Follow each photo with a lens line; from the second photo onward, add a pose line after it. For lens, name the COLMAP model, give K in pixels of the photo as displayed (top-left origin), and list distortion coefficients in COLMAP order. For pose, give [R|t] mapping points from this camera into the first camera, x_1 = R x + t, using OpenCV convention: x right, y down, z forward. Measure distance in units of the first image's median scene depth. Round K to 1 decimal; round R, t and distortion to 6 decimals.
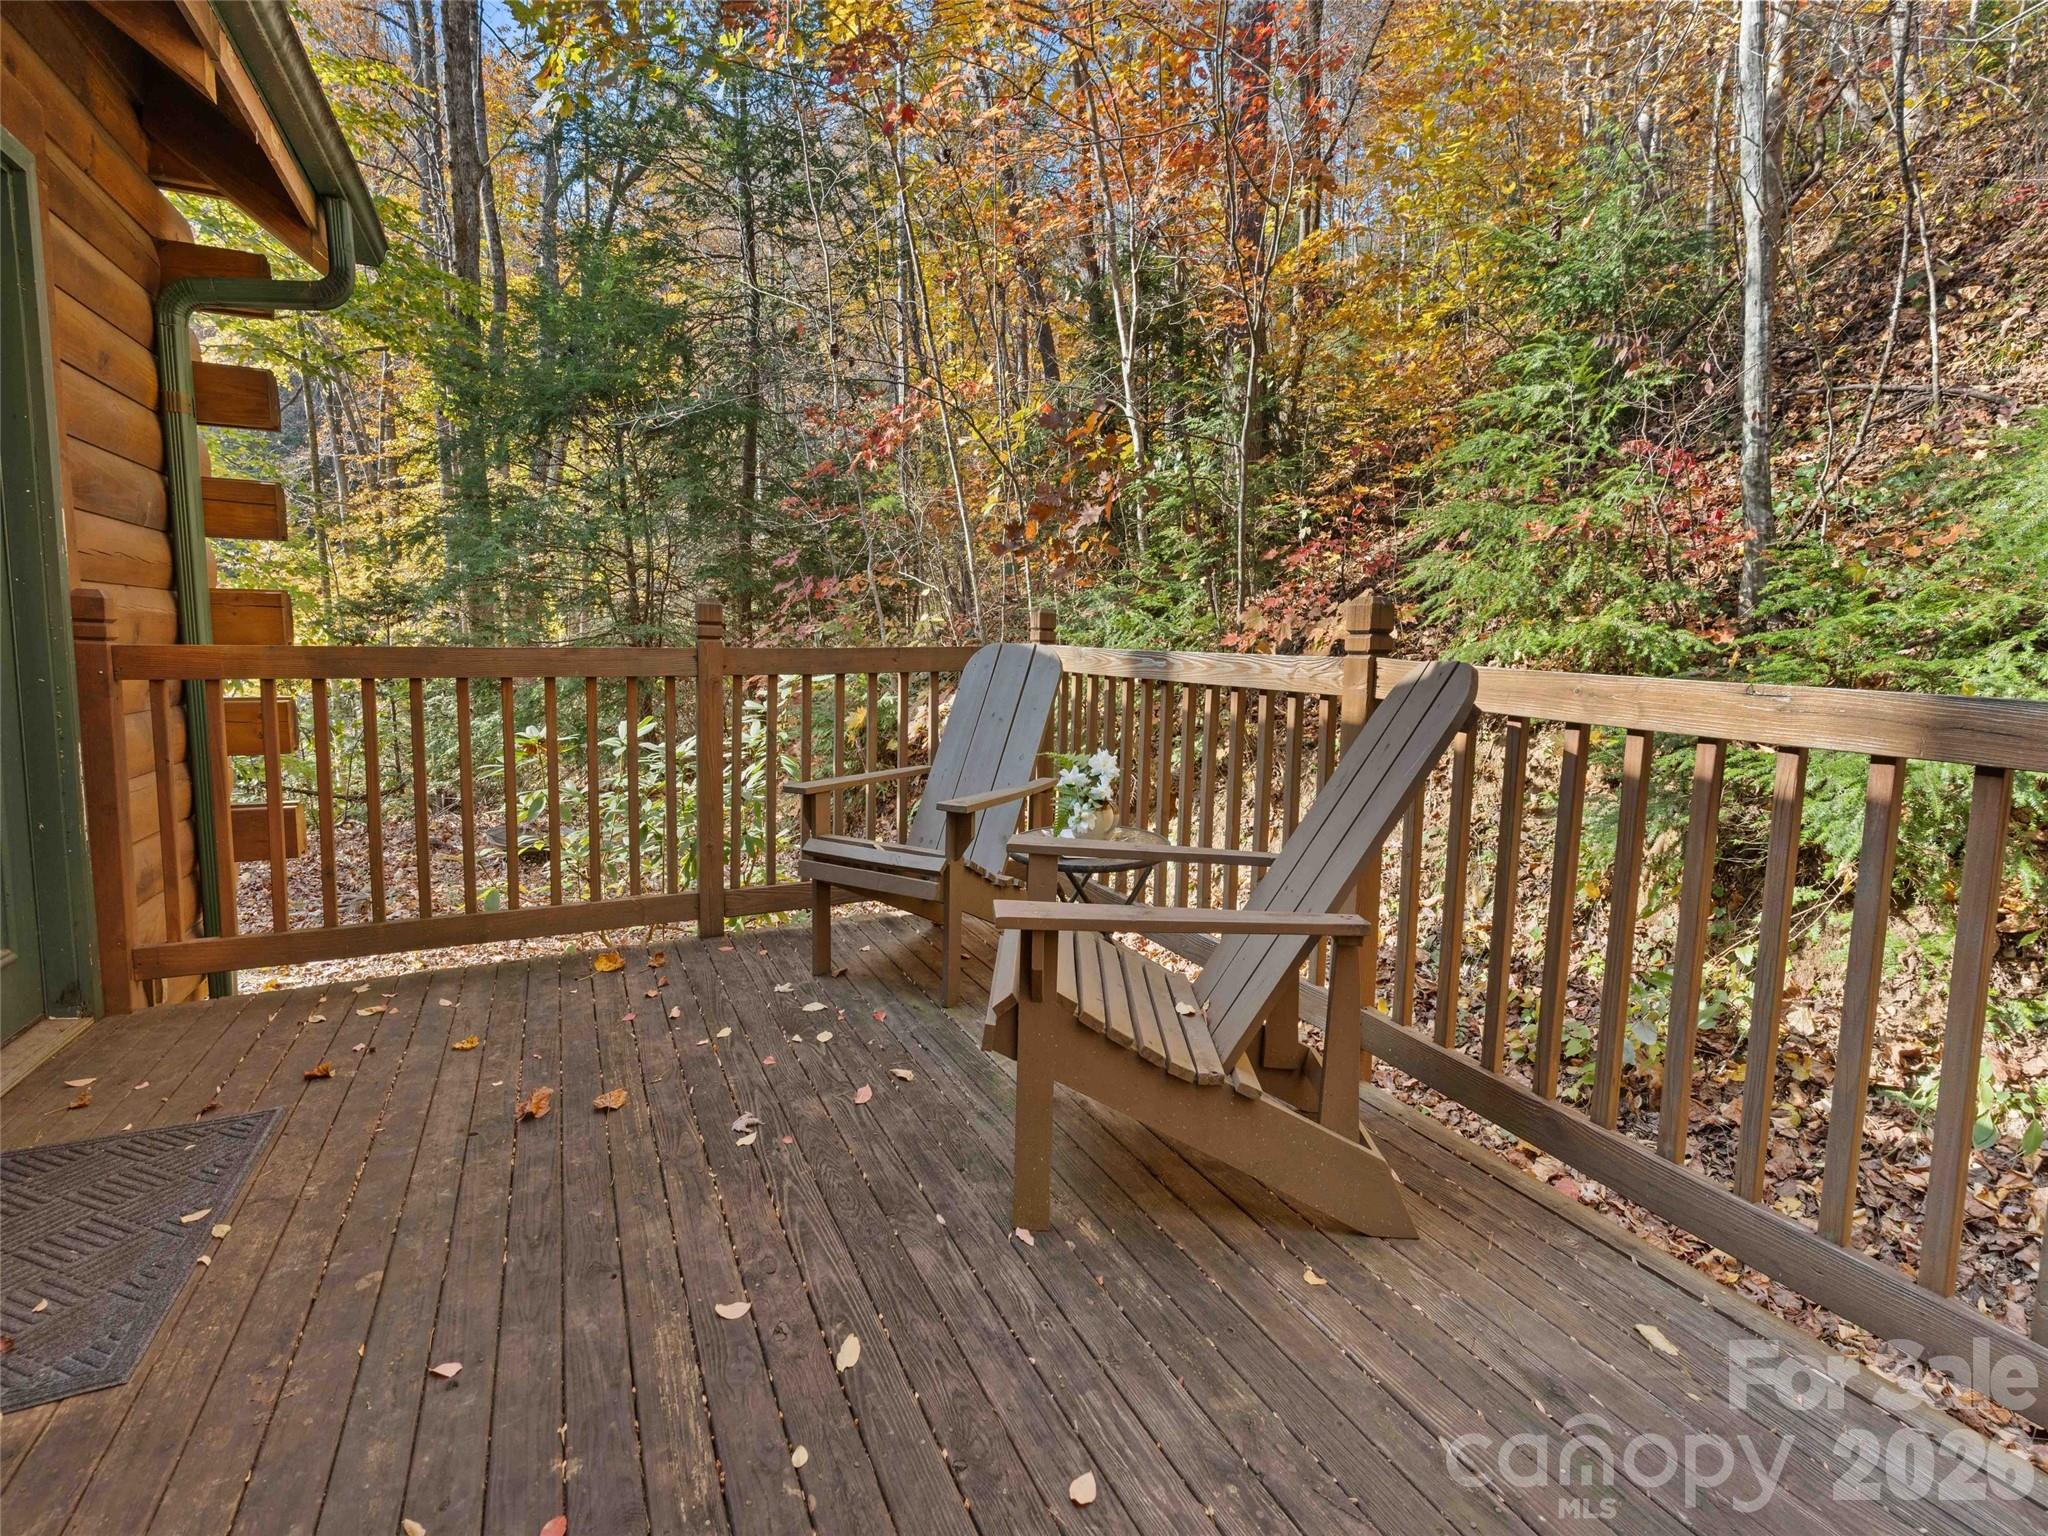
lens RADIAL K [[981.3, 0, 1019.9], [0, 981.3, 736.6], [0, 0, 1]] dist [0.010498, -0.000770]
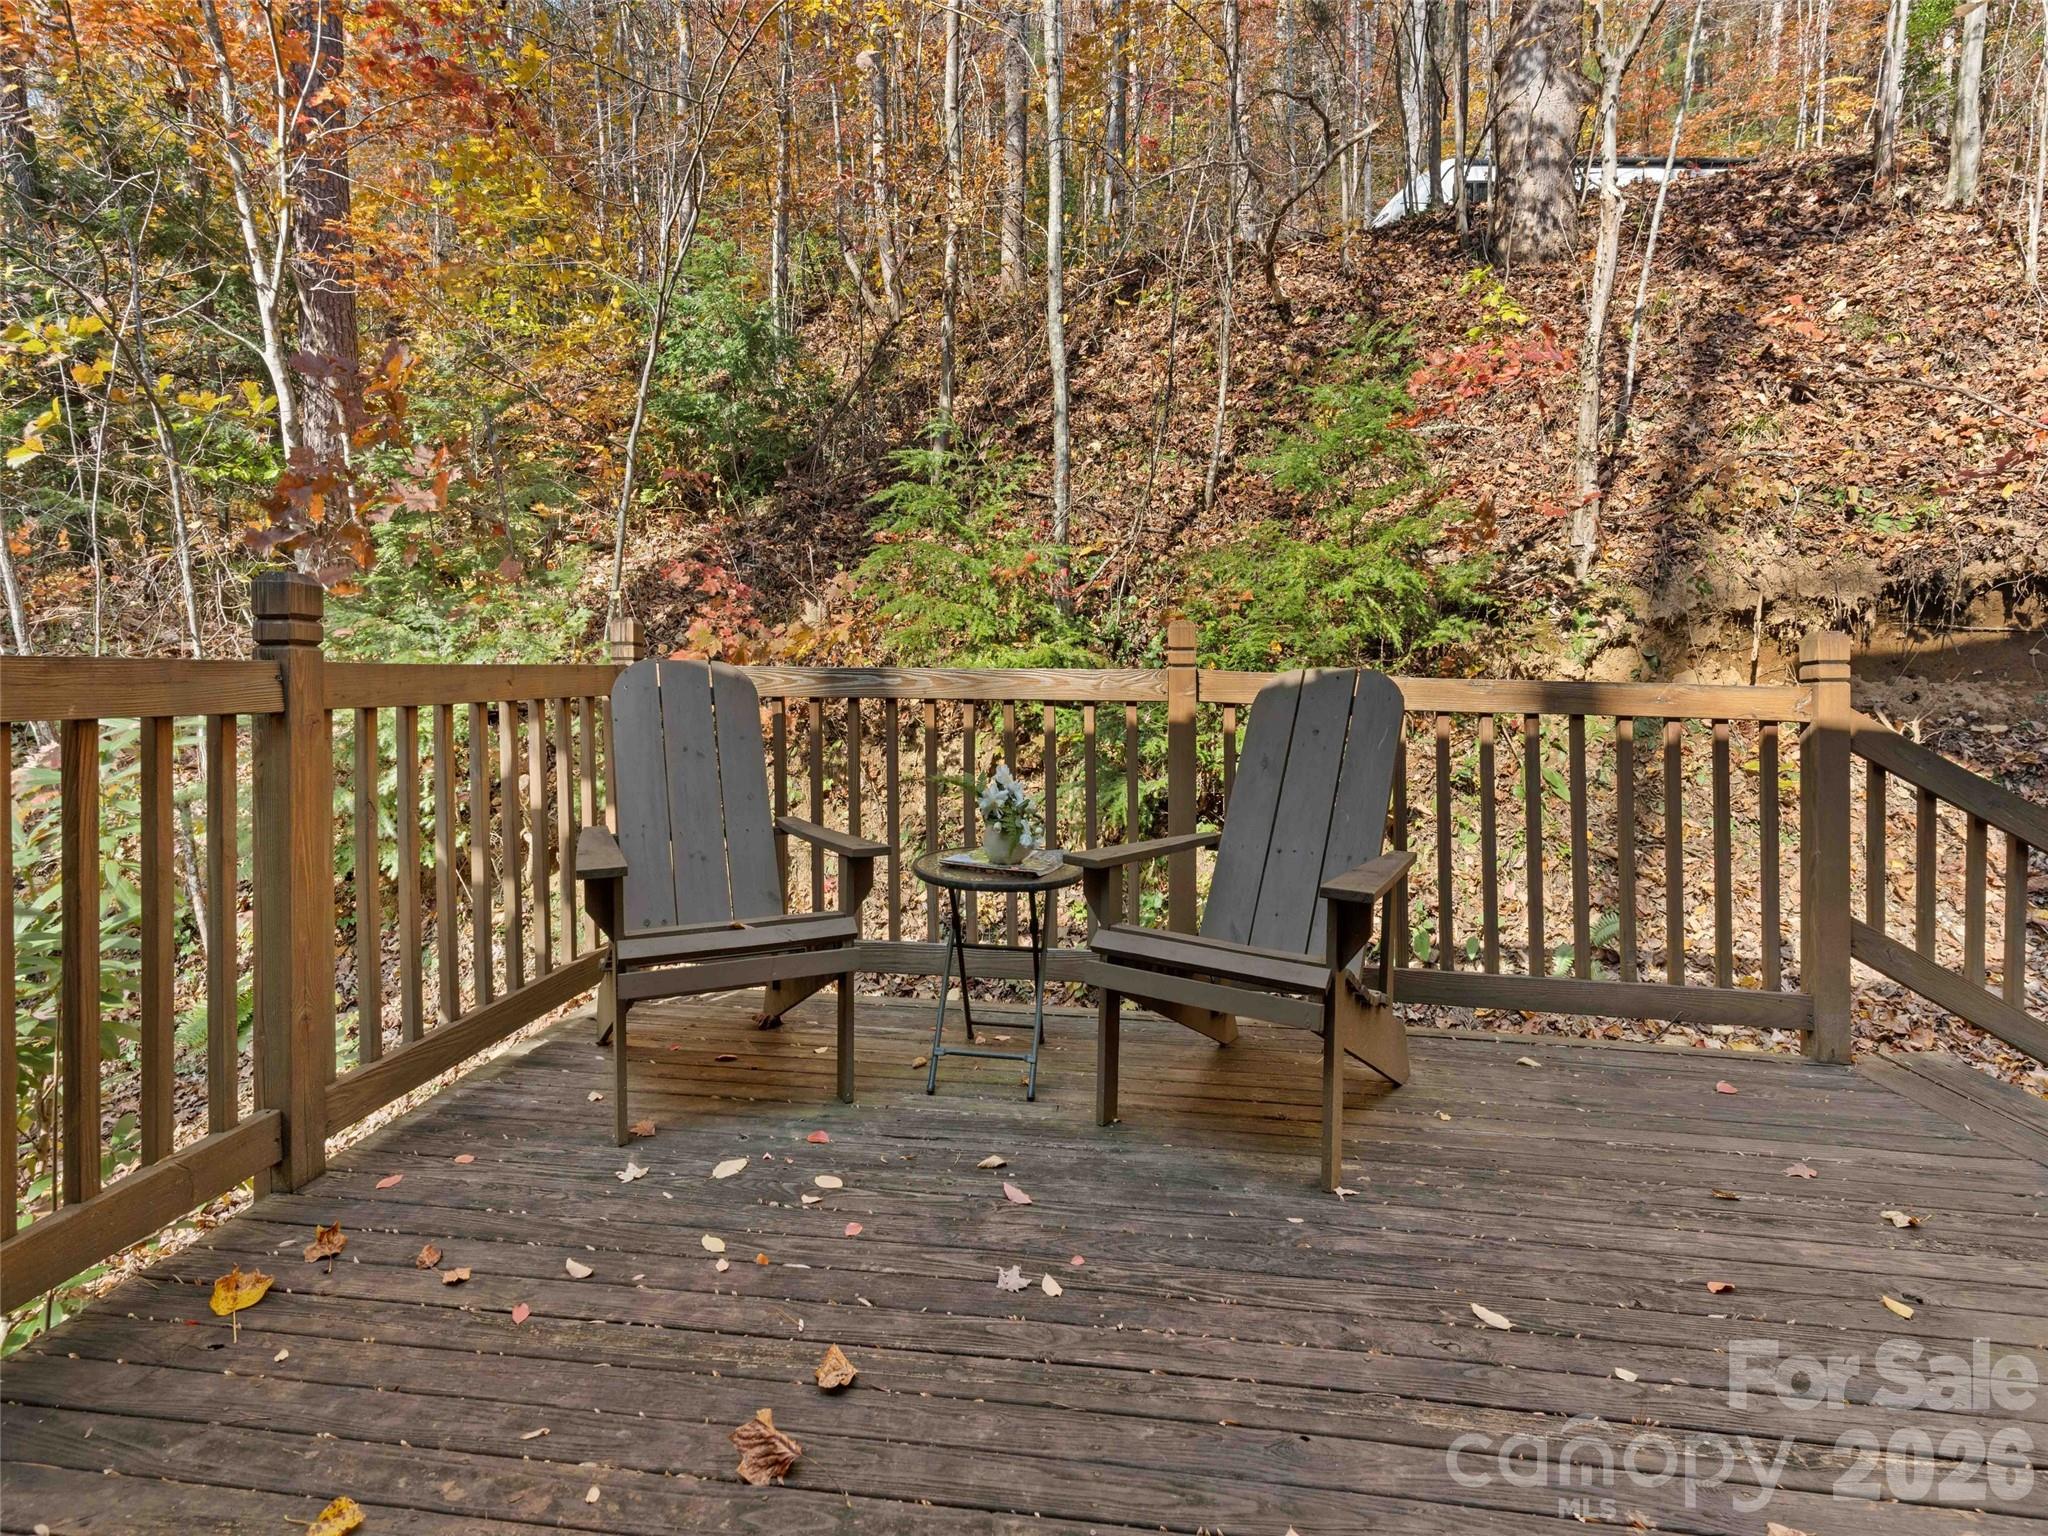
lens RADIAL K [[981.3, 0, 1019.9], [0, 981.3, 736.6], [0, 0, 1]] dist [0.010498, -0.000770]
pose [[0.546050, -0.056037, 0.835876, -0.733770], [0.082292, 0.996523, 0.013047, -0.032408], [-0.833701, 0.061662, 0.548763, 0.446429]]
